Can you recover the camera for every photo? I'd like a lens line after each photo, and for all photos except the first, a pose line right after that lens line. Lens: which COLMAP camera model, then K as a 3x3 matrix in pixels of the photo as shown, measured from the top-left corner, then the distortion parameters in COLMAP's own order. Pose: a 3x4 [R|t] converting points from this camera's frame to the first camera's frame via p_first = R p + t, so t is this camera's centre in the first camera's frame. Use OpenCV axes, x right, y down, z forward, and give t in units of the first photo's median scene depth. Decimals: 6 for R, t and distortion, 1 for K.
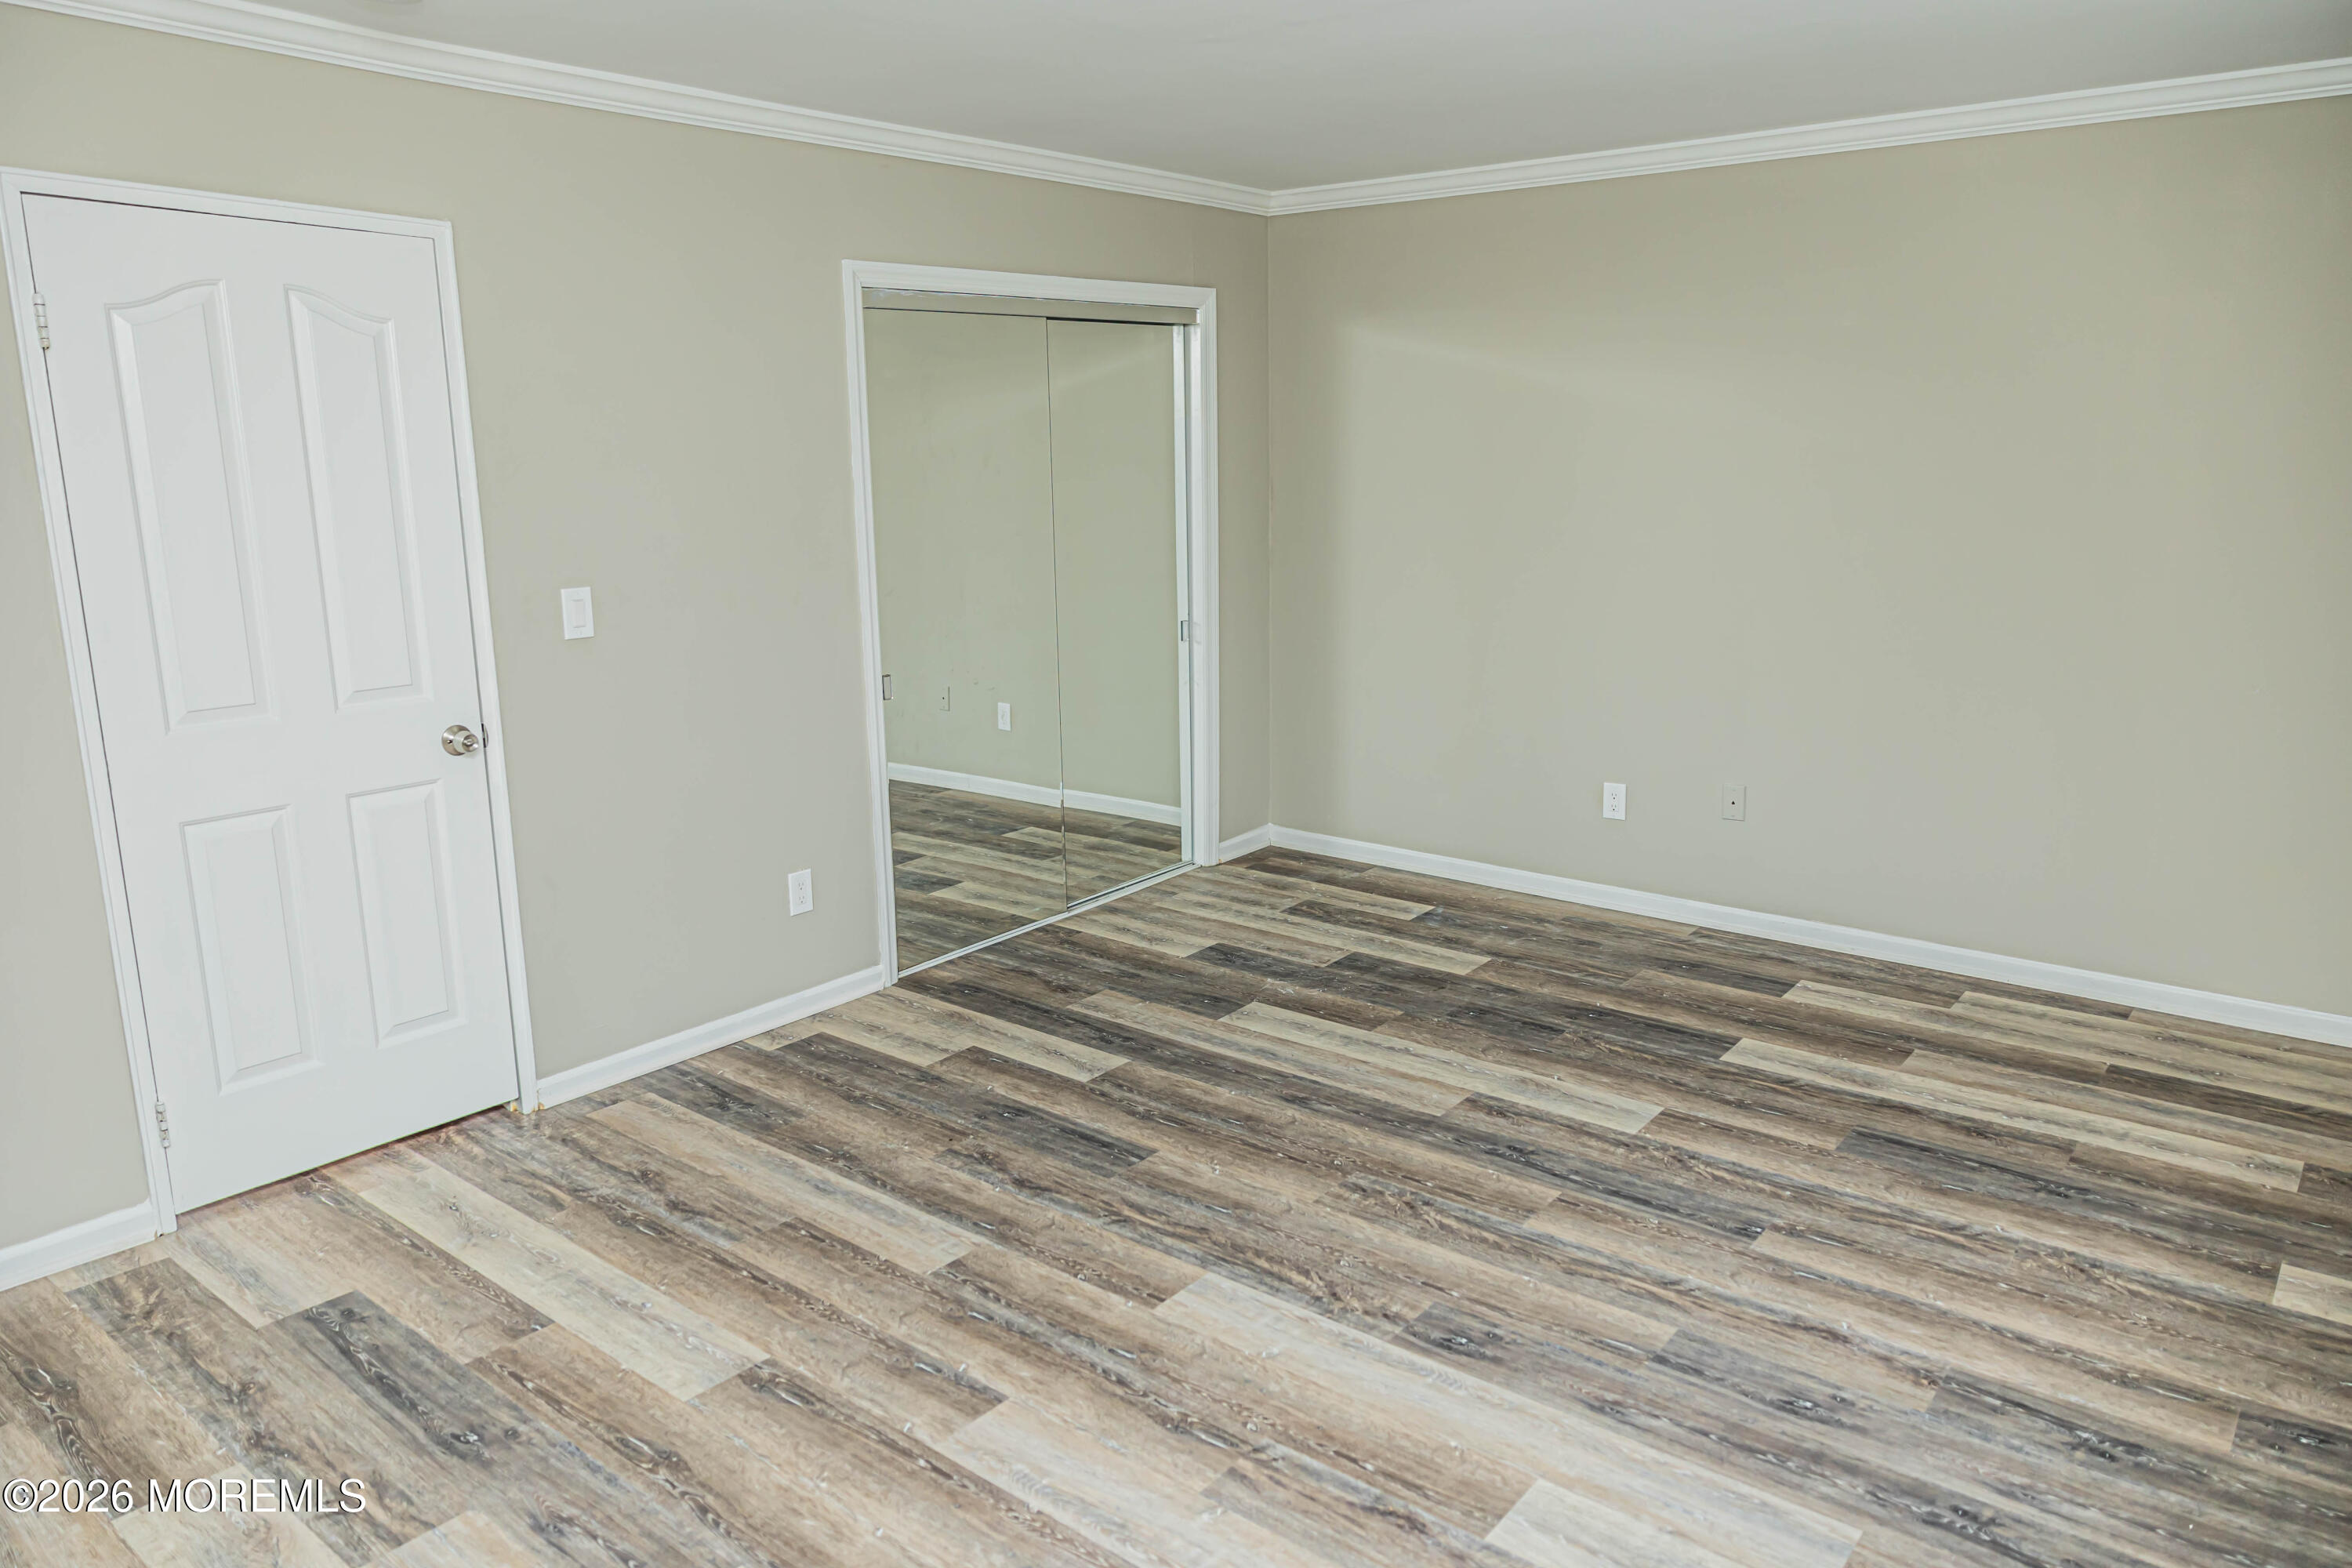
lens RADIAL K [[1572.5, 0, 1169.8], [0, 1572.5, 779.9], [0, 0, 1]] dist [-0.002760, 0.007459]
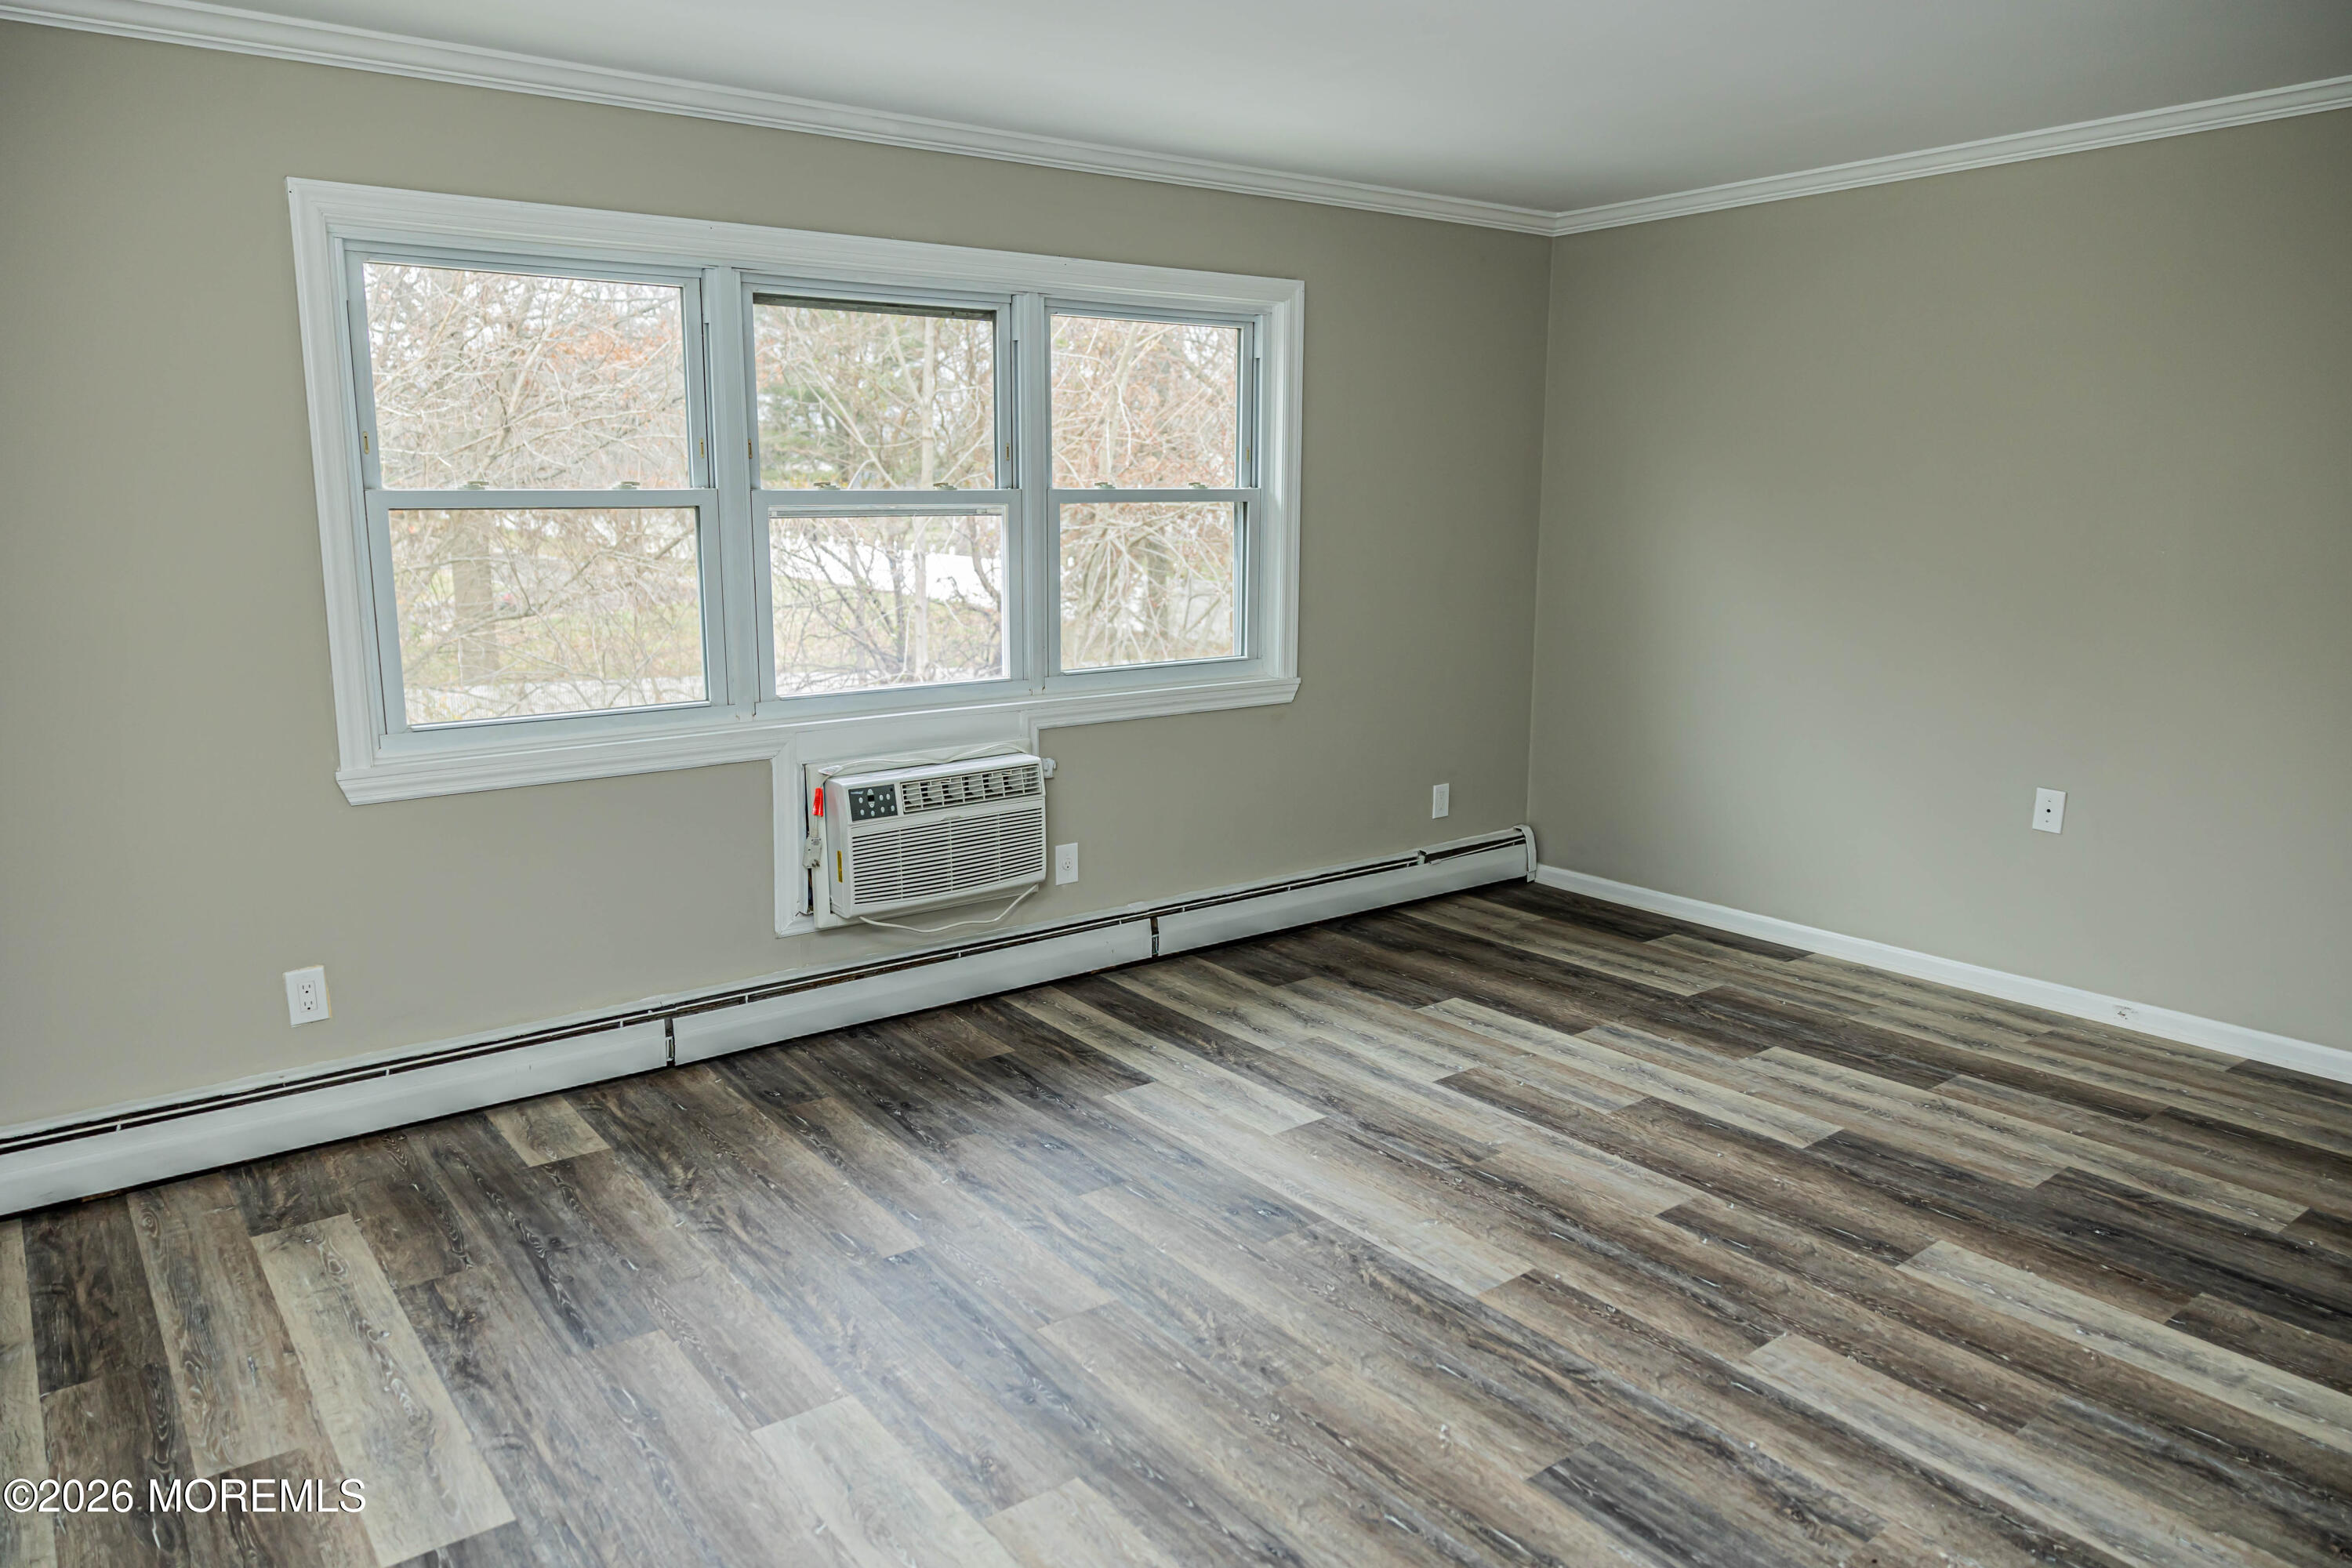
lens RADIAL K [[1572.5, 0, 1166.3], [0, 1572.5, 793.6], [0, 0, 1]] dist [-0.002760, 0.007459]
pose [[-0.971826, -0.031673, 0.233563, -0.006035], [0.064133, 0.918009, 0.391339, -0.313369], [-0.226808, 0.395292, -0.890114, 1.555286]]
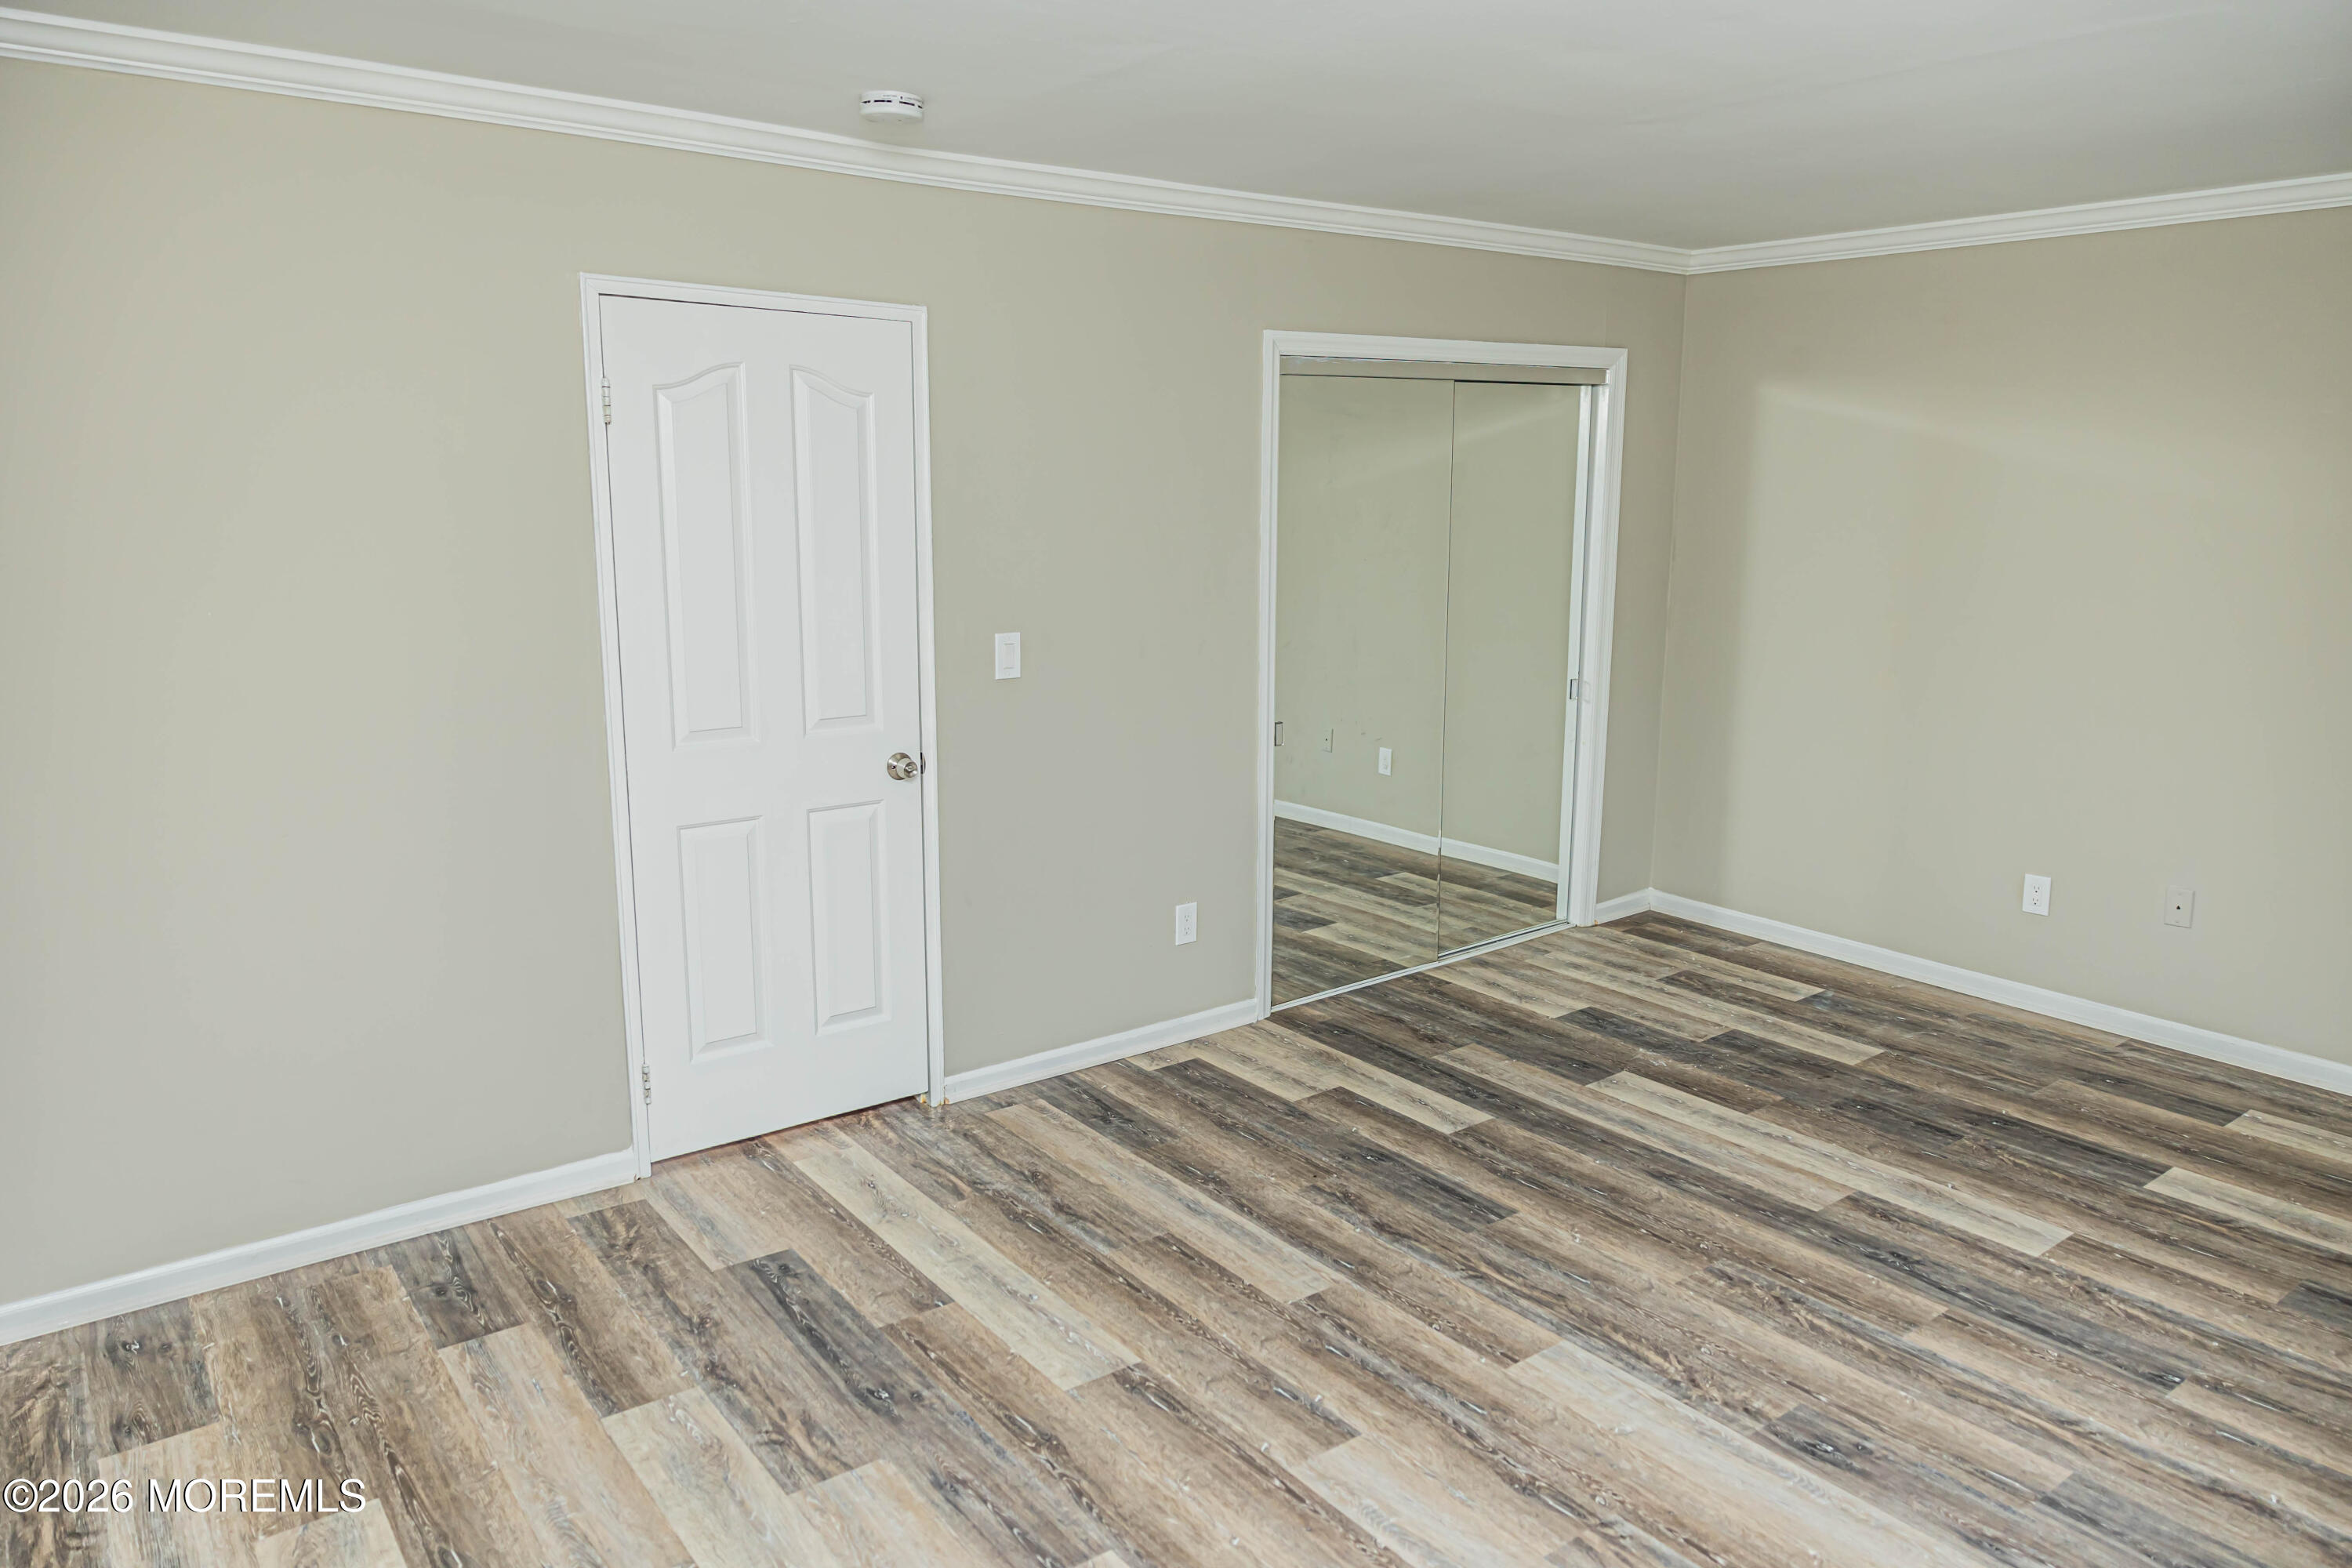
lens RADIAL K [[1572.5, 0, 1171.7], [0, 1572.5, 776.4], [0, 0, 1]] dist [-0.002760, 0.007459]
pose [[0.971151, 0.060210, -0.230740, -0.007585], [-0.064977, 0.997801, -0.013107, -0.016134], [0.229443, 0.027721, 0.972927, -0.044025]]
